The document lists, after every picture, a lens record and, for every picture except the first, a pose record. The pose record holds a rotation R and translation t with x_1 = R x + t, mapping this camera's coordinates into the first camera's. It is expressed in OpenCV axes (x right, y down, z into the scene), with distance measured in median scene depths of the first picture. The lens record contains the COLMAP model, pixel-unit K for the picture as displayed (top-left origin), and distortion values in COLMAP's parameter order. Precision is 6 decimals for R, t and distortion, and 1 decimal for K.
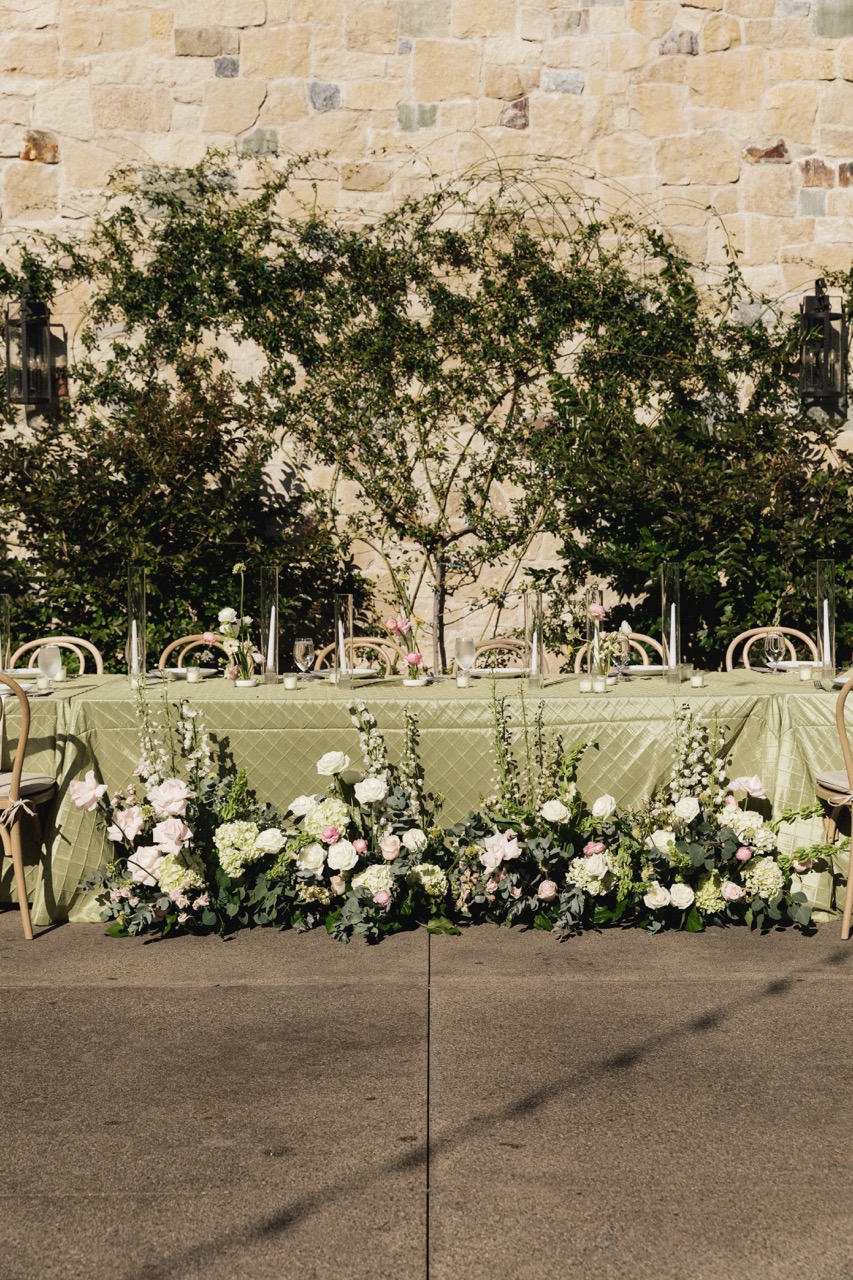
lens RADIAL K [[1822.8, 0, 429.4], [0, 1822.8, 639.8], [0, 0, 1]] dist [0.008310, 0.000000]
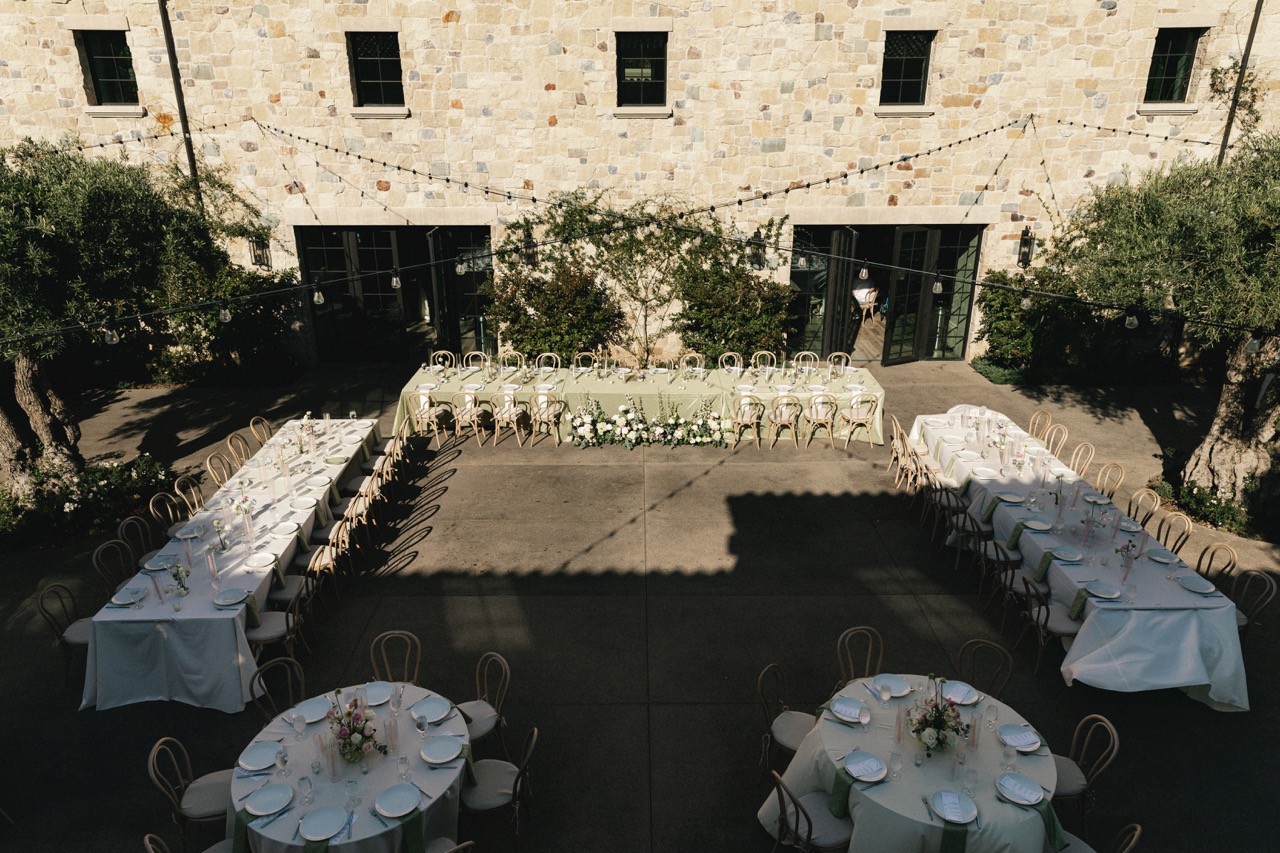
lens RADIAL K [[878.7, 0, 636.3], [0, 878.7, 427.9], [0, 0, 1]] dist [-0.000723, -0.000005]
pose [[0.999945, 0.009100, 0.005293, -0.018971], [-0.010332, 0.944677, 0.327840, -0.378891], [-0.002017, -0.327877, 0.944718, -0.670555]]
